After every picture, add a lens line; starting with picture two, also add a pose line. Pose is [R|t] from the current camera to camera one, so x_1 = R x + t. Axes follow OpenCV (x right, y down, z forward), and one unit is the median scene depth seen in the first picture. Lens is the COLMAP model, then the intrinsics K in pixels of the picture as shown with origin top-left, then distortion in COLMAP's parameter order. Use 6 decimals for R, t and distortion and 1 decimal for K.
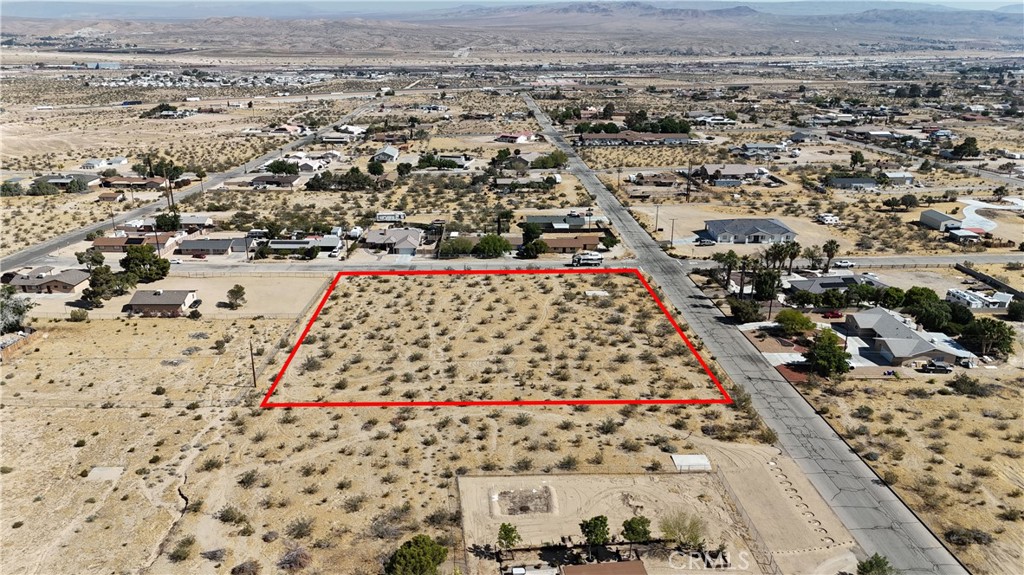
lens RADIAL K [[749.9, 0, 512.2], [0, 749.9, 288.8], [0, 0, 1]] dist [0.072060, -0.065183]
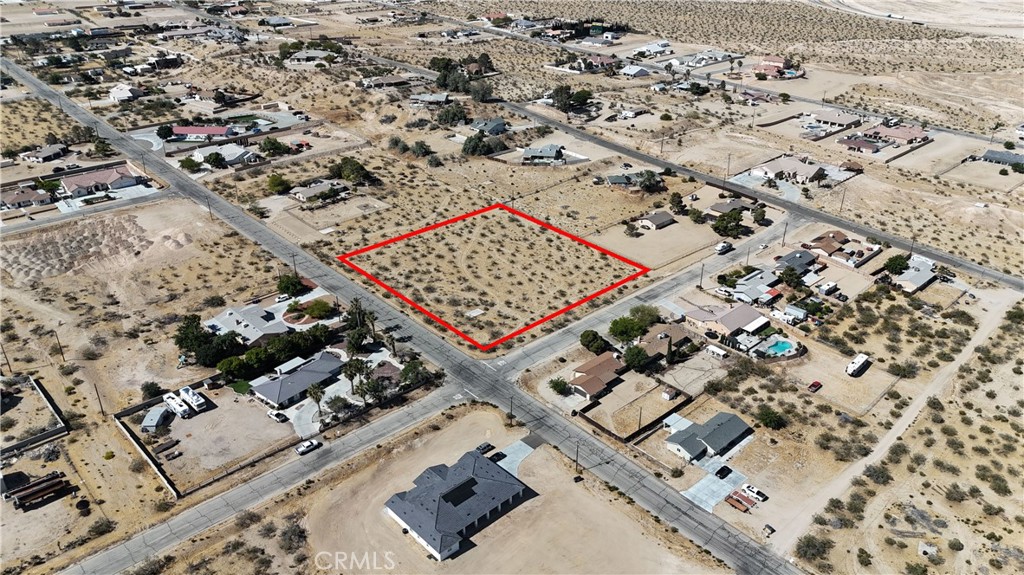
lens RADIAL K [[749.9, 0, 516.0], [0, 749.9, 283.7], [0, 0, 1]] dist [0.072060, -0.065183]
pose [[-0.738225, 0.293272, -0.607466, 1.074354], [-0.232423, 0.734812, 0.637205, -1.122451], [0.633248, 0.611590, -0.474293, 2.129689]]
